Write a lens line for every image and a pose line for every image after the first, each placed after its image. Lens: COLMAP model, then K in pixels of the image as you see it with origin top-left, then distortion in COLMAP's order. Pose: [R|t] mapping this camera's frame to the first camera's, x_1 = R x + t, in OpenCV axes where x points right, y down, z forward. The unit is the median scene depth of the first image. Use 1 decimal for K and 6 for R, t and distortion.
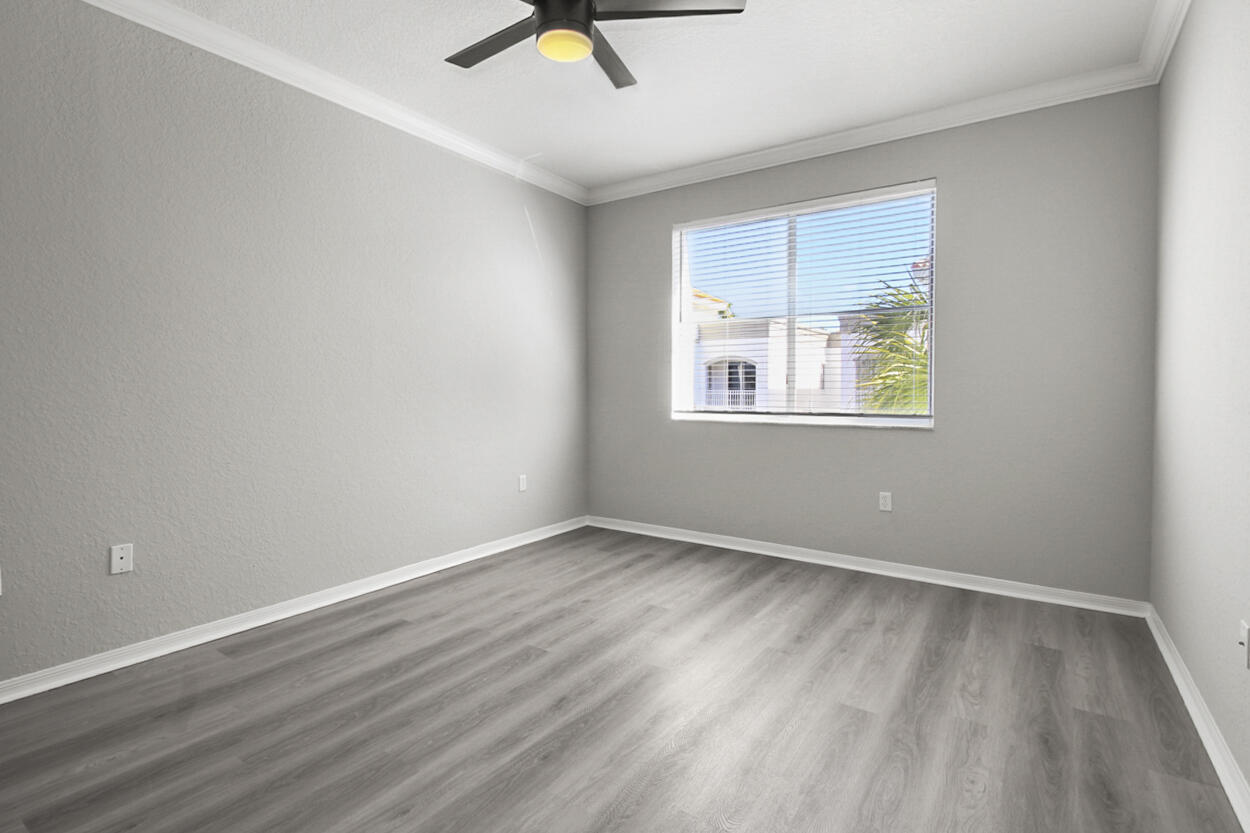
lens RADIAL K [[578.7, 0, 630.8], [0, 578.7, 408.3], [0, 0, 1]] dist [0.020581, -0.010400]
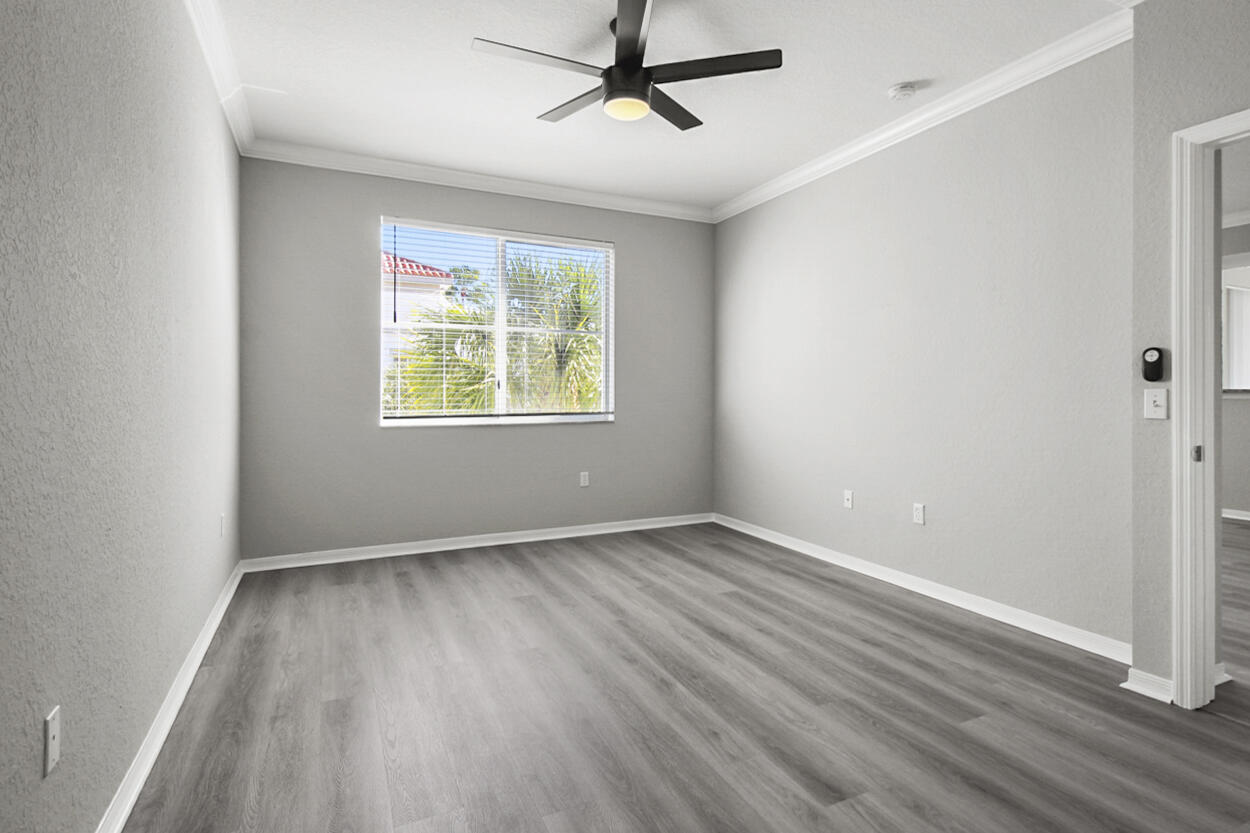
lens RADIAL K [[619.6, 0, 619.5], [0, 619.6, 406.1], [0, 0, 1]] dist [0.001626, 0.000069]
pose [[0.521341, -0.020033, 0.853113, -0.701010], [0.030638, 0.999519, 0.004748, -0.007697], [-0.852798, 0.023663, 0.521705, 0.204410]]
